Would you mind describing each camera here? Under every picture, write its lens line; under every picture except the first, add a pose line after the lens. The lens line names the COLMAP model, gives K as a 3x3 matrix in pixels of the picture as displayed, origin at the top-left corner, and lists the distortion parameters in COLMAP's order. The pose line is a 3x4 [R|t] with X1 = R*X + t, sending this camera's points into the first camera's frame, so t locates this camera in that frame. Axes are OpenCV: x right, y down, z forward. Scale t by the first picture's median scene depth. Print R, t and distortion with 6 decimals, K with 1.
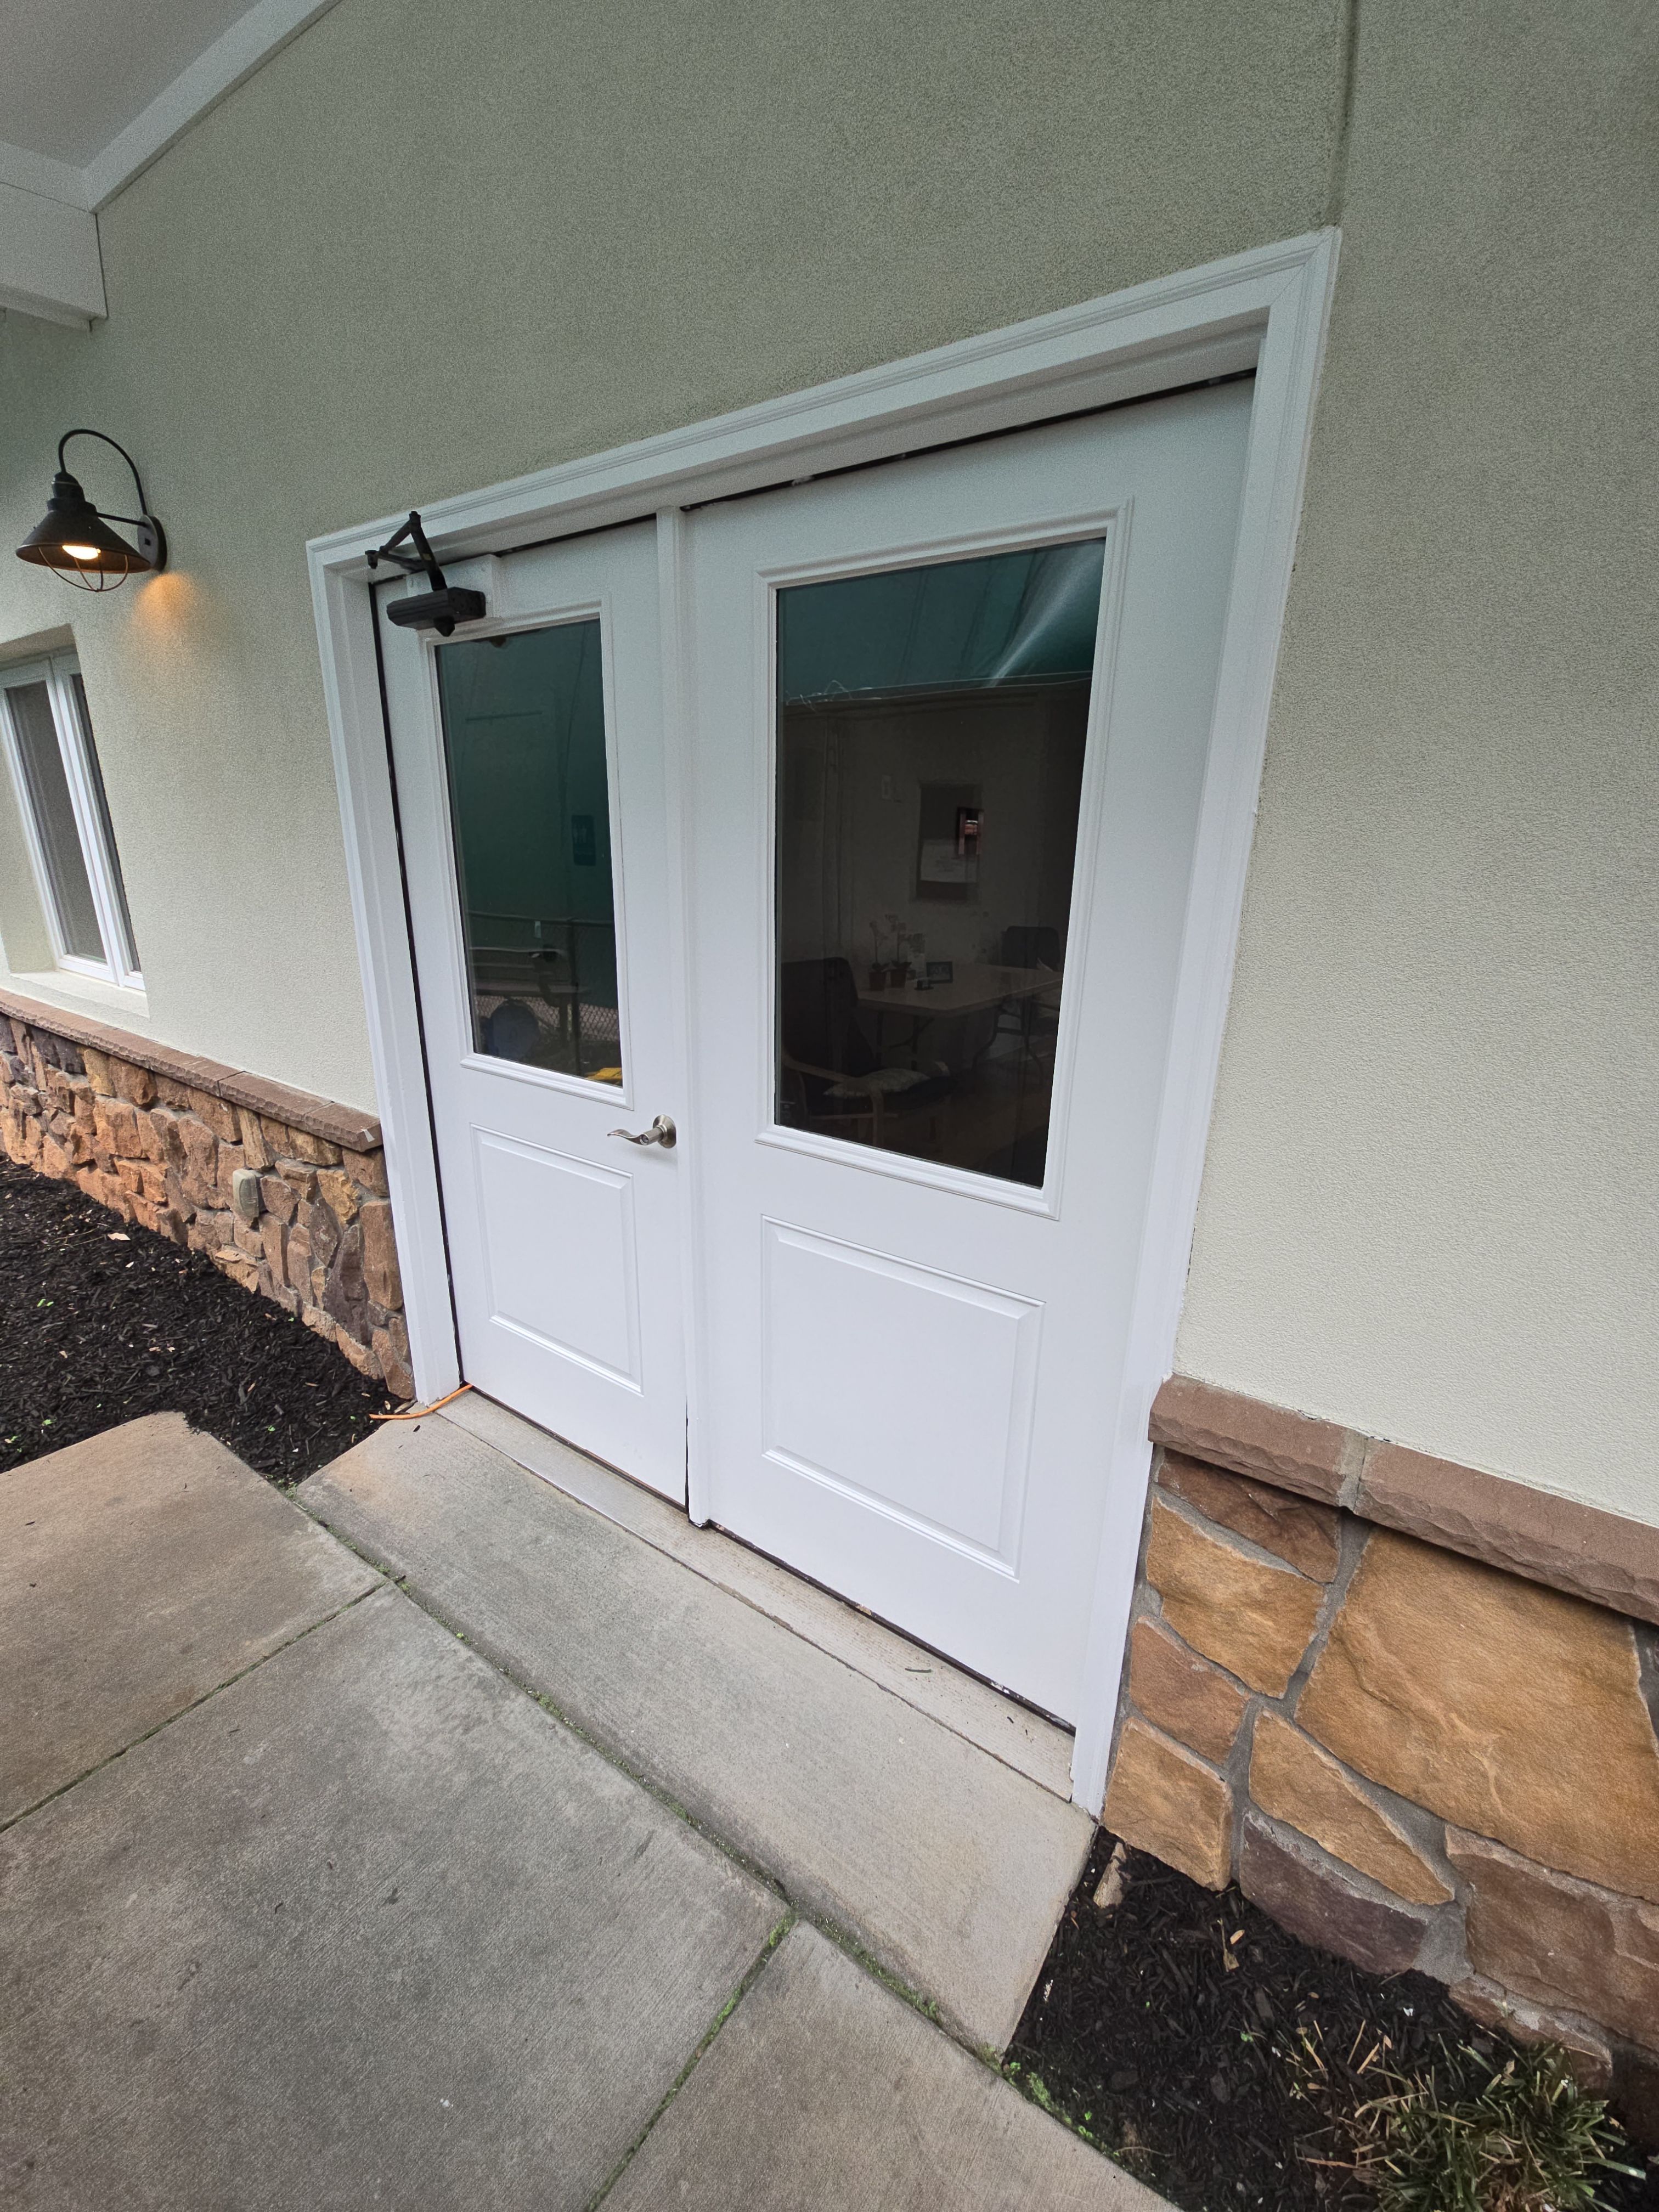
lens RADIAL K [[895.6, 0, 861.4], [0, 895.6, 1114.5], [0, 0, 1]] dist [0.011052, -0.008693]
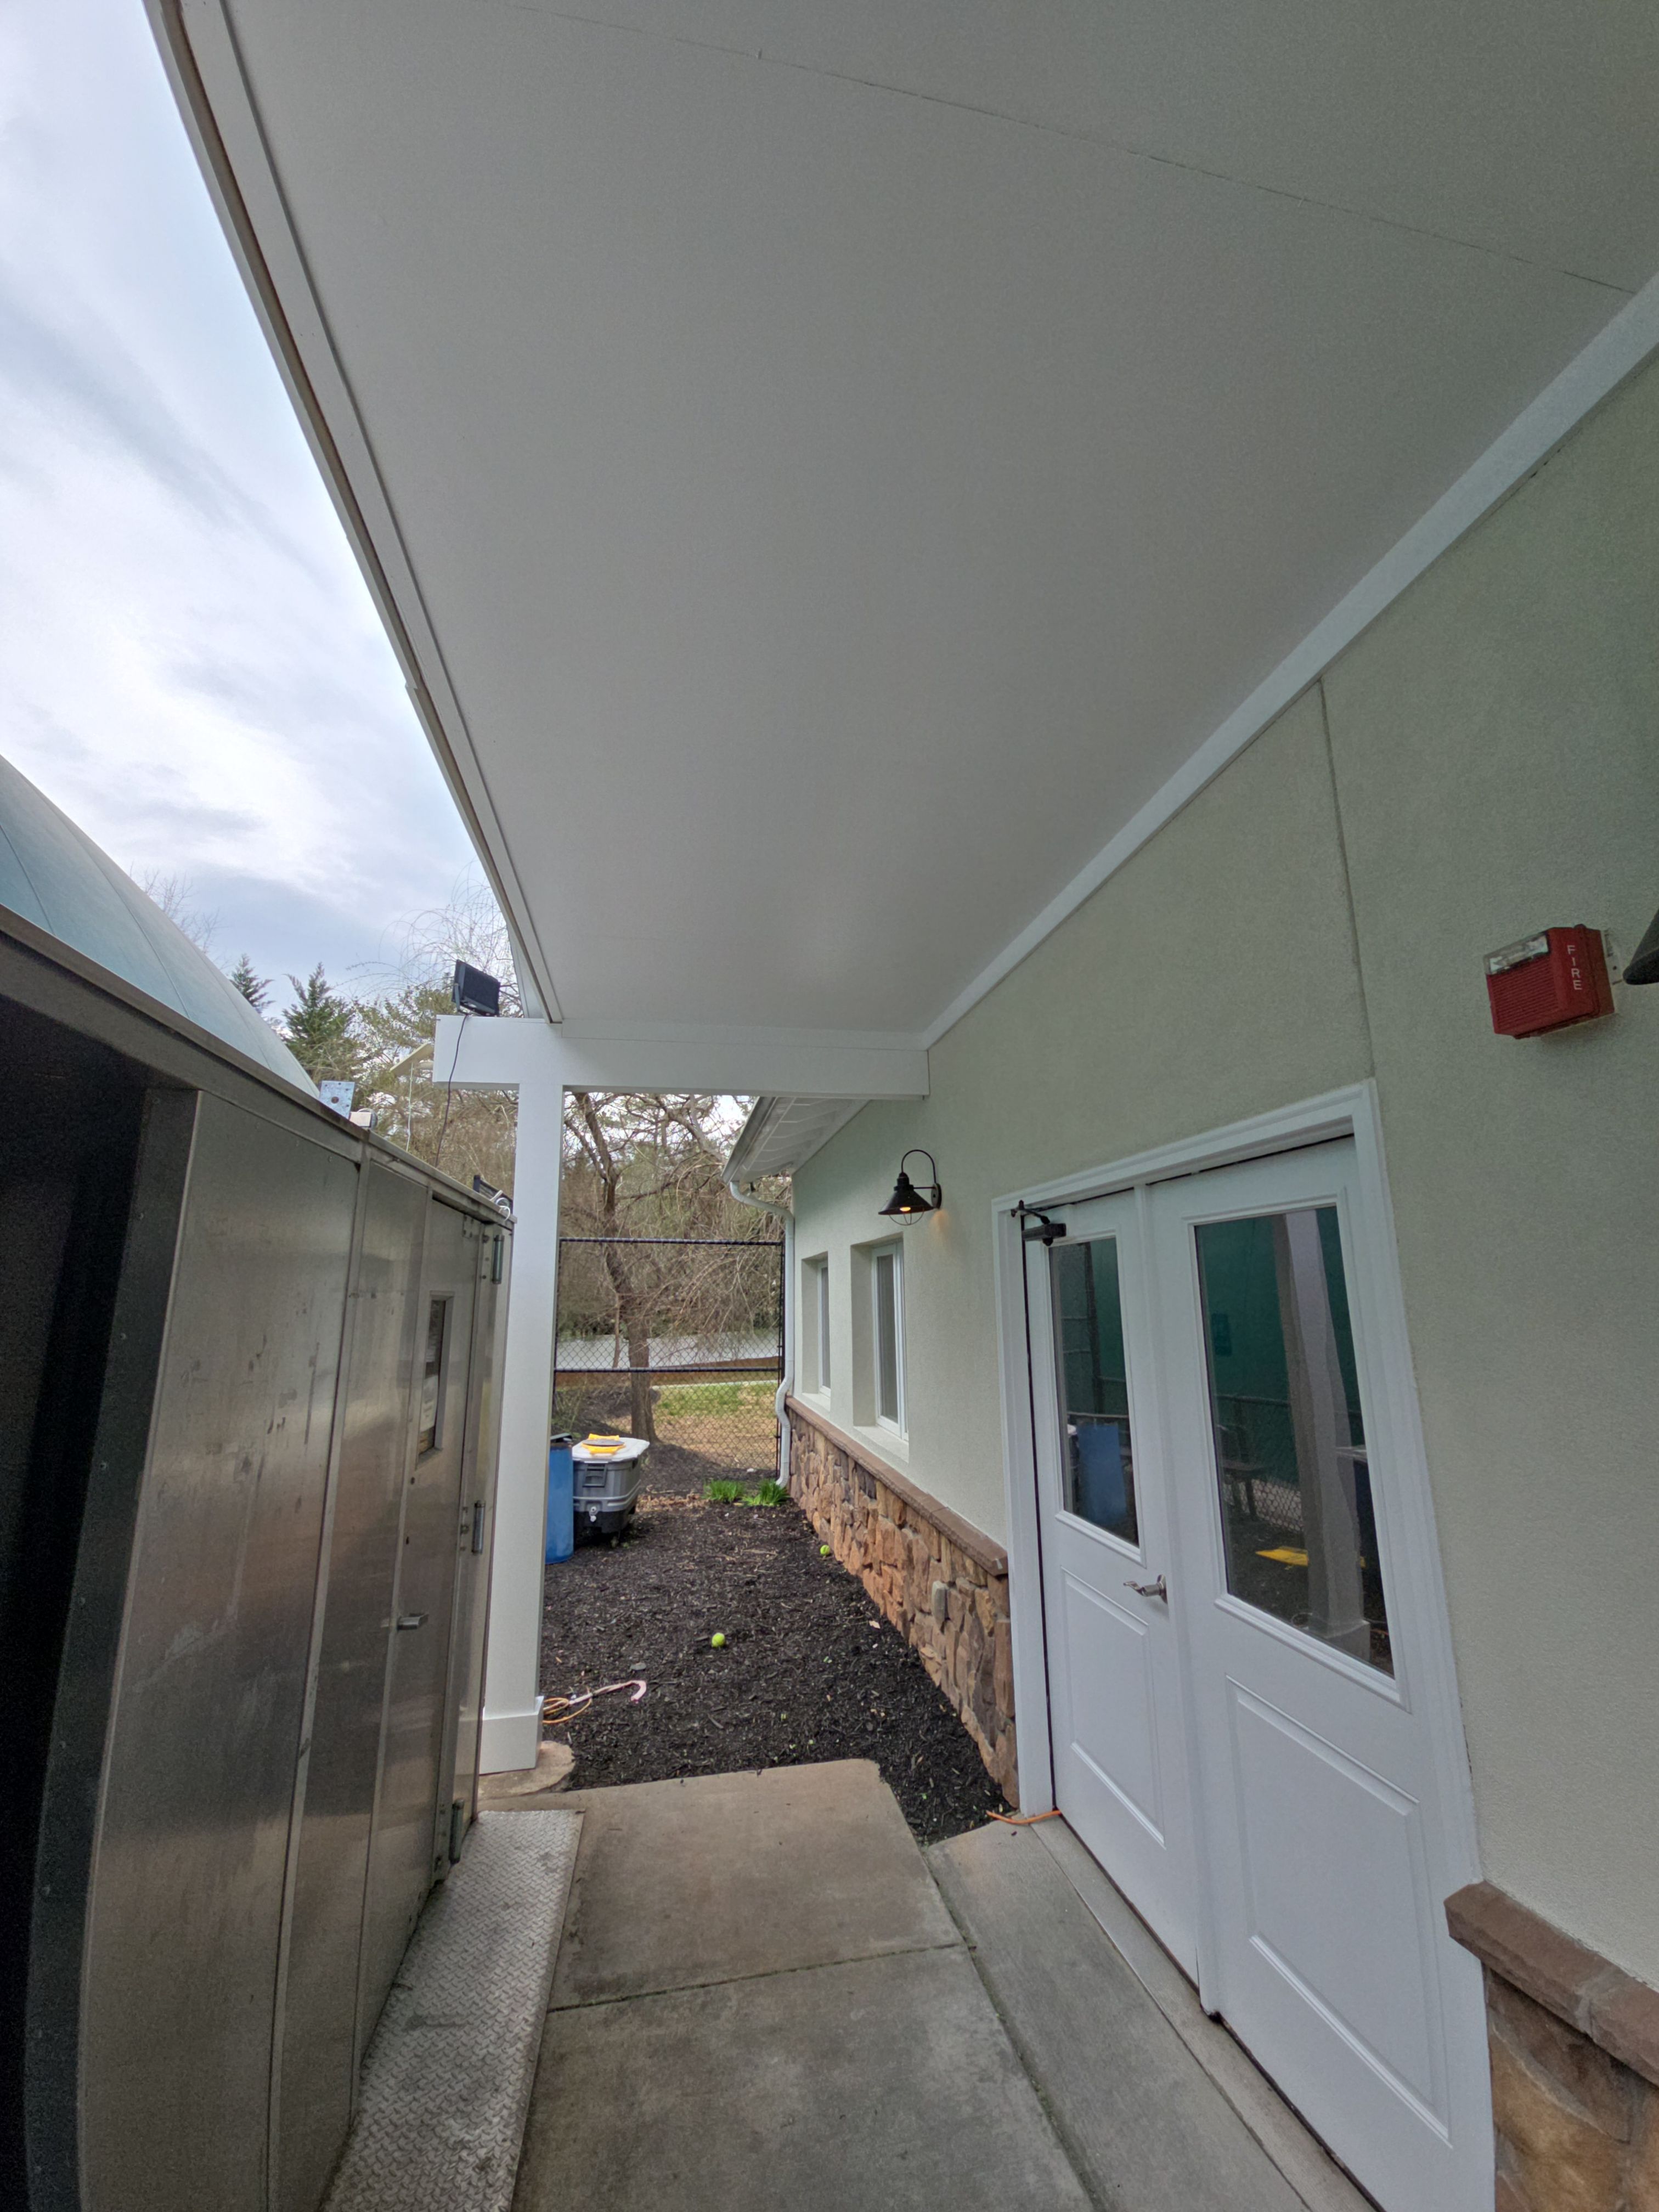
lens RADIAL K [[895.6, 0, 864.0], [0, 895.6, 1118.3], [0, 0, 1]] dist [0.011052, -0.008693]
pose [[0.721713, -0.178084, -0.668892, 0.408319], [-0.162840, 0.895536, -0.414124, 0.015995], [0.672765, 0.407801, 0.617321, -0.344684]]
